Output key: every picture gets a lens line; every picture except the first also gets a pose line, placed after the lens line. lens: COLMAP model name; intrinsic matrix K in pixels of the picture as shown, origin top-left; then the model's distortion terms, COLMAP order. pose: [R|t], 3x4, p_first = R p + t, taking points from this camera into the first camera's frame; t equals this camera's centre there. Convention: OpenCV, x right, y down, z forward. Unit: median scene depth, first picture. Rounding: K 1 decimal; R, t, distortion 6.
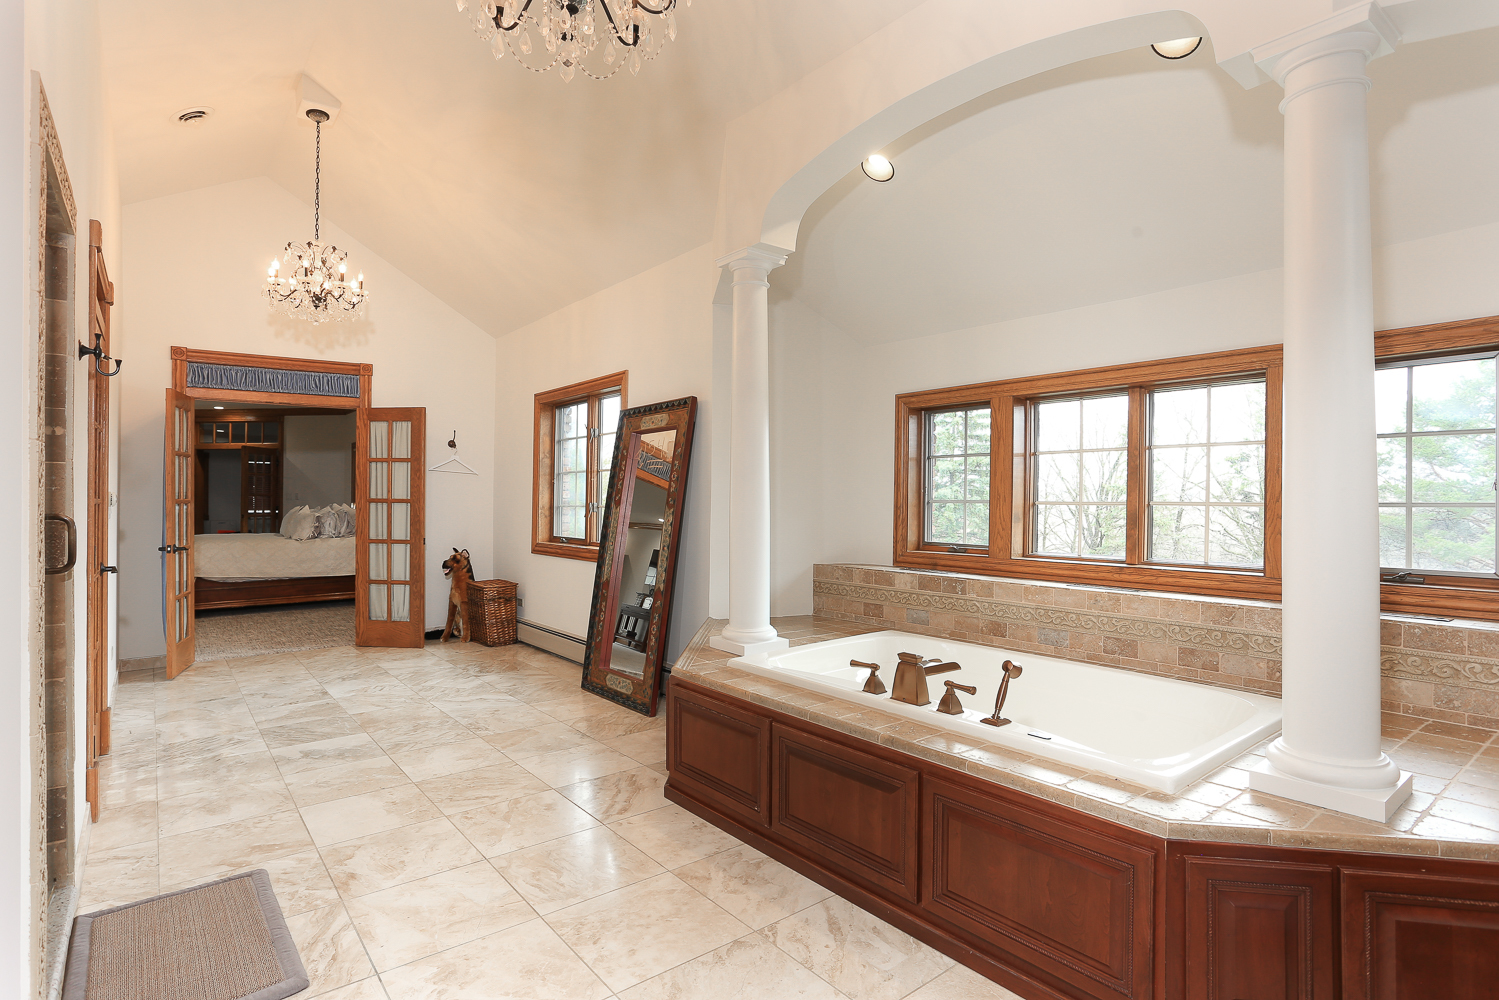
lens RADIAL K [[772.0, 0, 751.6], [0, 772.0, 496.9], [0, 0, 1]] dist [-0.025002, -0.001033]
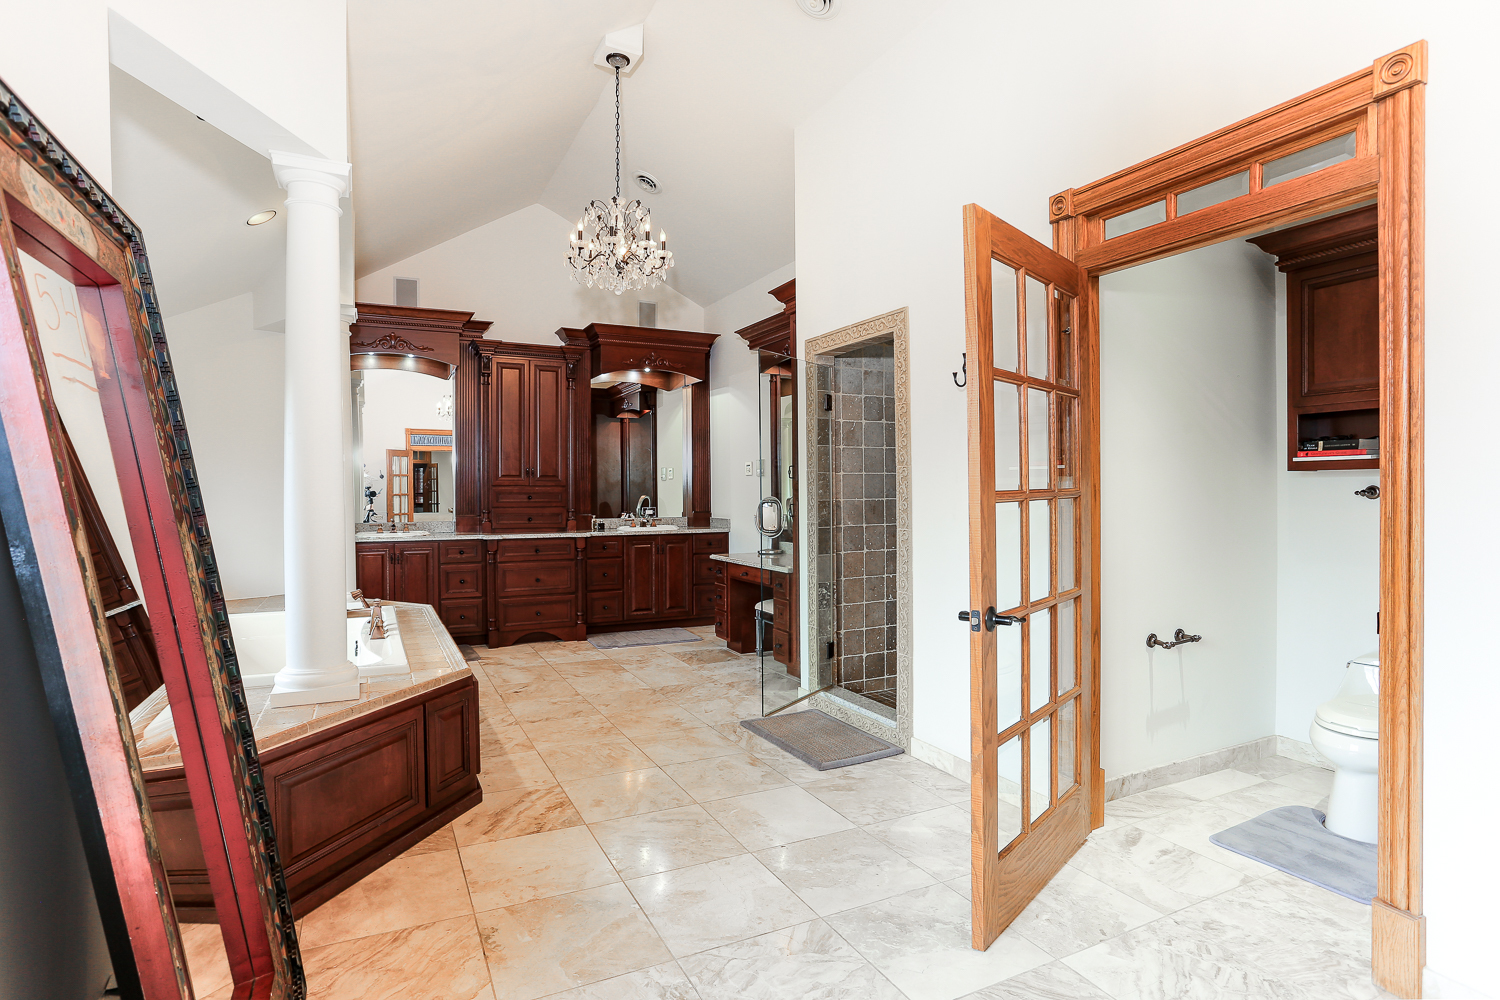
lens RADIAL K [[772.5, 0, 749.0], [0, 772.5, 498.4], [0, 0, 1]] dist [-0.025002, -0.001033]
pose [[-0.978633, 0.004781, 0.205560, -0.767098], [0.006113, 0.999964, 0.005845, 0.009485], [-0.205525, 0.006977, -0.978627, 2.241971]]
